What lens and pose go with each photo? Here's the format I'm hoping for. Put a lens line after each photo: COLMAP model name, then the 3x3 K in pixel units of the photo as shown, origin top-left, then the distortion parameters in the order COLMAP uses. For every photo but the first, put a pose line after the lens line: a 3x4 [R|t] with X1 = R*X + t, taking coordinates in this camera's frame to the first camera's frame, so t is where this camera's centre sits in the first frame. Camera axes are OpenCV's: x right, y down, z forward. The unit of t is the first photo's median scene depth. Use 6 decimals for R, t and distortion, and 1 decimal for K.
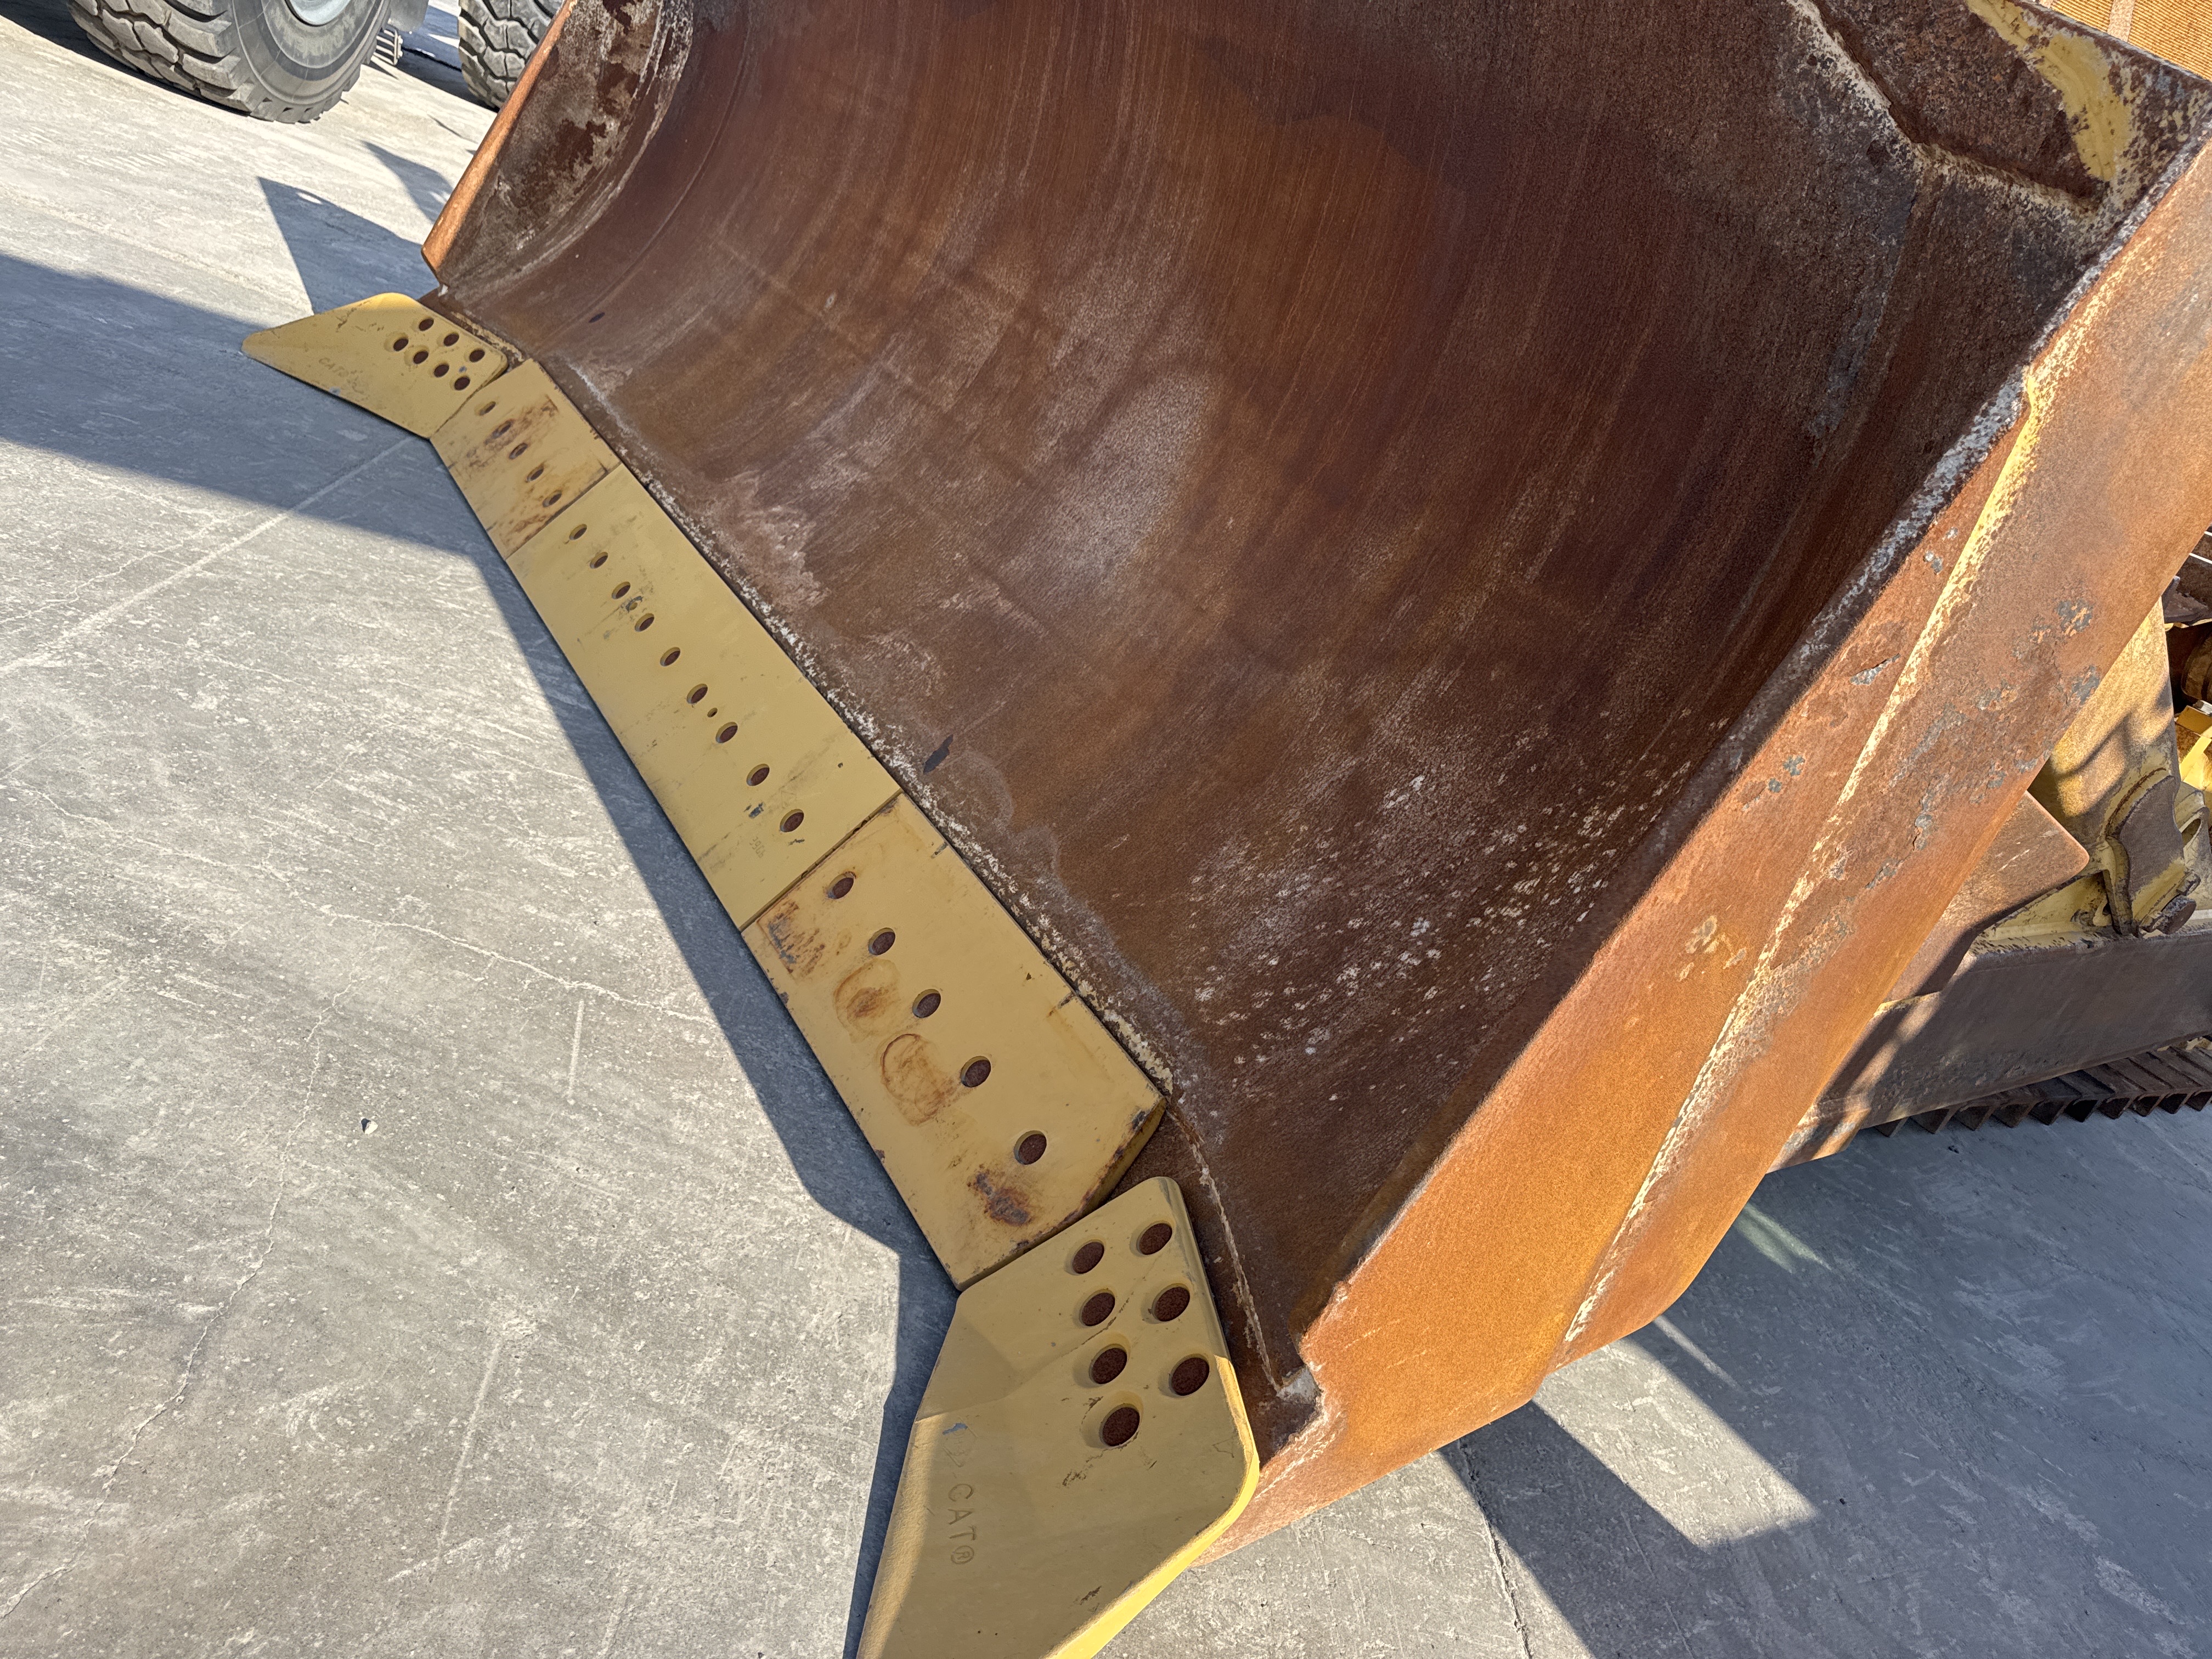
lens RADIAL K [[1555.1, 0, 1103.2], [0, 1555.1, 825.5], [0, 0, 1]] dist [0.152787, -0.298679]
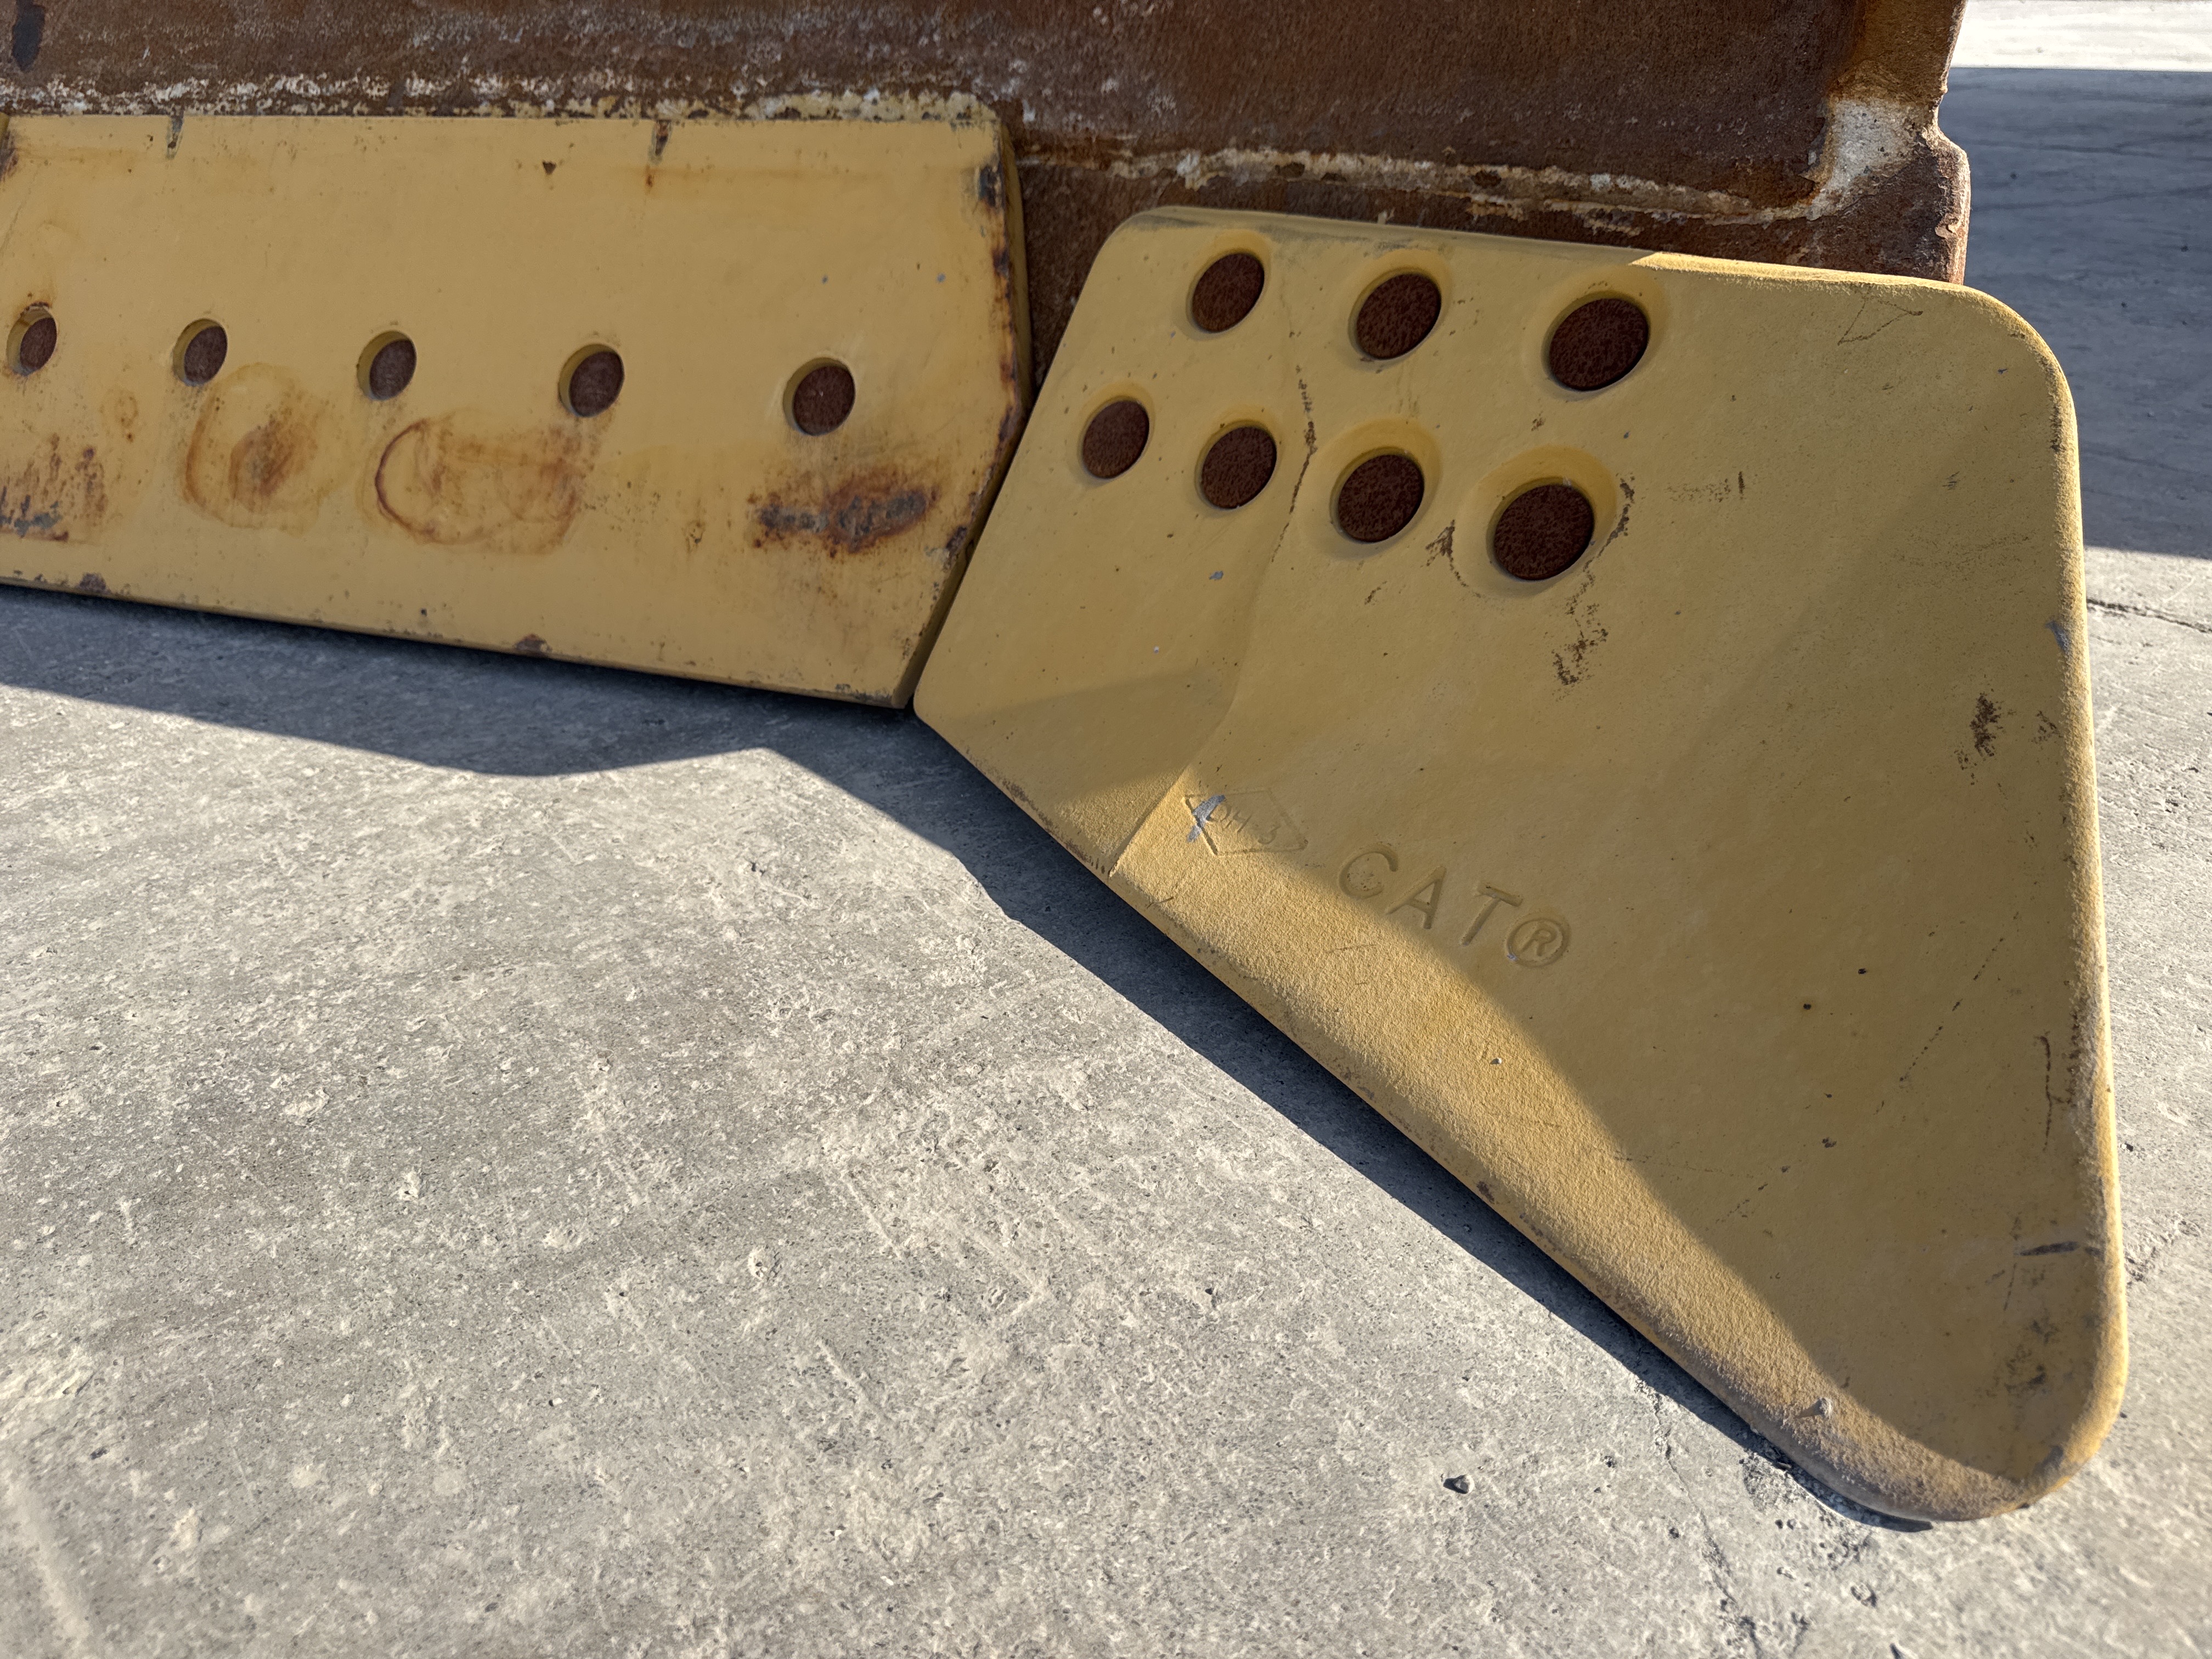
lens RADIAL K [[1584.0, 0, 1098.3], [0, 1584.0, 831.8], [0, 0, 1]] dist [0.019244, -0.030338]
pose [[0.735927, -0.604639, 0.304669, -0.212079], [0.514064, 0.791838, 0.329744, 0.202787], [-0.440625, -0.086048, 0.893558, 0.556514]]
